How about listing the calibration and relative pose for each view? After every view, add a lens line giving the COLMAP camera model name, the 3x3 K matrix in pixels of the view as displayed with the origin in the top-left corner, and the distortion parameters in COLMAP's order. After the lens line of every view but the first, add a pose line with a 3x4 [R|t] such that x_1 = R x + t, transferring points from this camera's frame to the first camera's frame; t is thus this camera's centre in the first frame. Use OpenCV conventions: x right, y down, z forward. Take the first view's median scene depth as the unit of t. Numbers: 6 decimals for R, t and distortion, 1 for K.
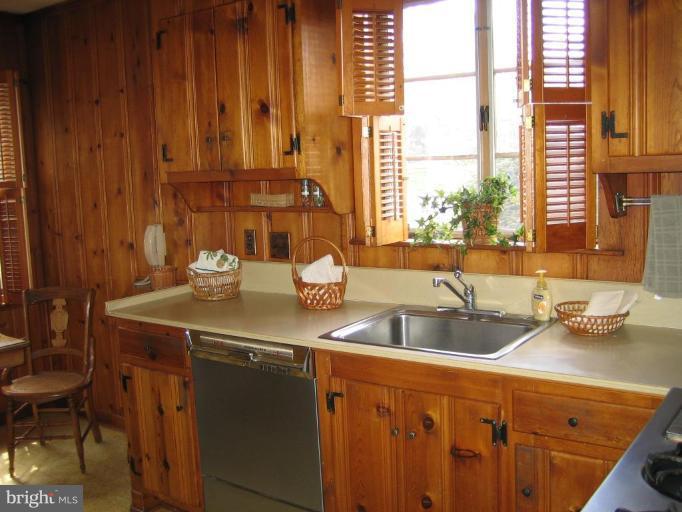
lens RADIAL K [[715.7, 0, 344.5], [0, 715.7, 252.7], [0, 0, 1]] dist [-0.079443, 0.000000]
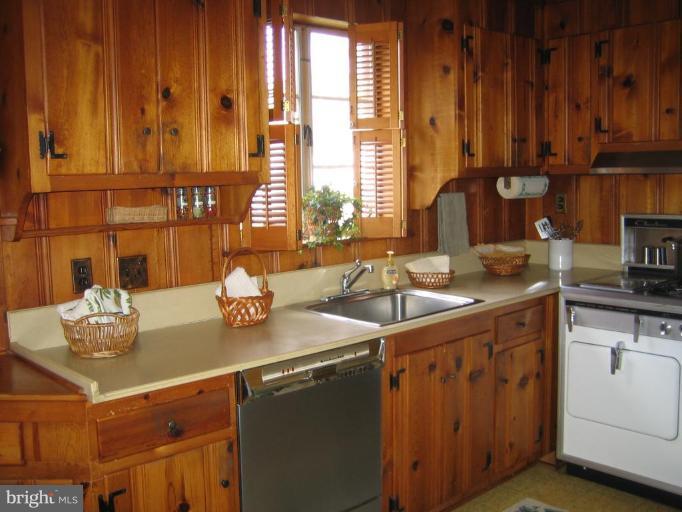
lens RADIAL K [[715.7, 0, 345.5], [0, 715.7, 251.9], [0, 0, 1]] dist [-0.079443, 0.000000]
pose [[0.199925, -0.071090, 0.977229, -0.898792], [0.131798, 0.990251, 0.045074, -0.040394], [-0.970906, 0.119786, 0.207345, 0.668589]]
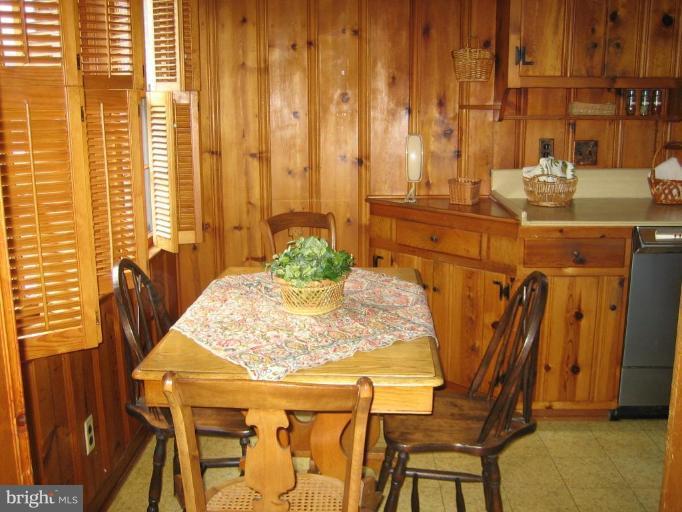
lens RADIAL K [[715.7, 0, 346.9], [0, 715.7, 237.1], [0, 0, 1]] dist [-0.079443, 0.000000]
pose [[0.821660, -0.077102, 0.564739, -1.086867], [0.043948, 0.996429, 0.072099, 0.026383], [-0.568281, -0.034422, 0.822114, 0.369436]]
